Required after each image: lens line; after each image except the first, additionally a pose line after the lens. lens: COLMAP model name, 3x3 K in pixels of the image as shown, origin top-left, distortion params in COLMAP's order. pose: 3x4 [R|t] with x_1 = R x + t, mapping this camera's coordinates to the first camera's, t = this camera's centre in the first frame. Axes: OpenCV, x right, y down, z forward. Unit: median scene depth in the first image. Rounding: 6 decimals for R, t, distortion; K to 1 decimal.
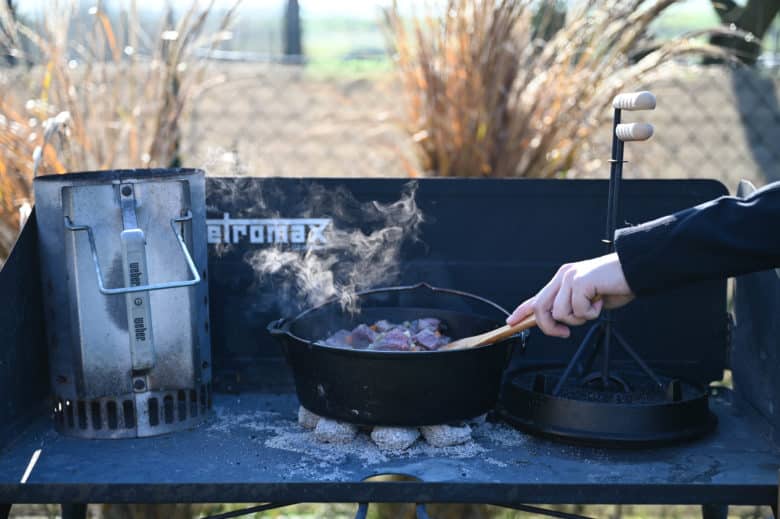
lens RADIAL K [[1323.1, 0, 390.2], [0, 1323.1, 259.8], [0, 0, 1]] dist [0.004967, 0.000000]
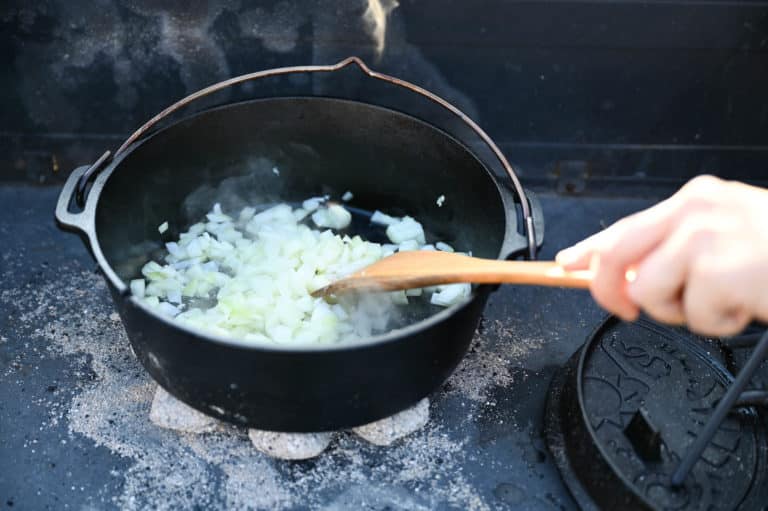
lens RADIAL K [[1175.8, 0, 381.6], [0, 1175.8, 256.1], [0, 0, 1]] dist [-0.039661, 0.000000]
pose [[0.999450, 0.005099, 0.032757, 0.021940], [-0.020806, 0.865740, 0.500062, -0.163764], [-0.025809, -0.500468, 0.865370, 0.548207]]
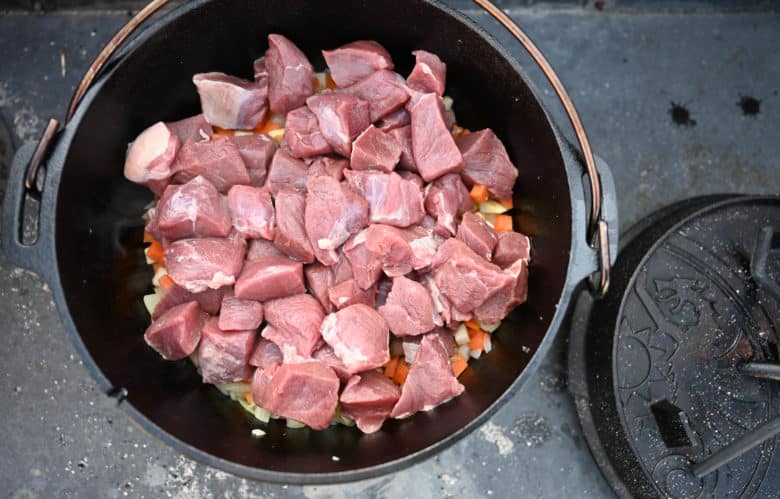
lens RADIAL K [[536.2, 0, 398.5], [0, 536.2, 242.2], [0, 0, 1]] dist [-0.005434, -0.004862]
pose [[0.998004, -0.040415, 0.048533, 0.021422], [-0.032773, 0.325483, 0.944980, -0.103195], [-0.053988, -0.944684, 0.323508, 0.897858]]
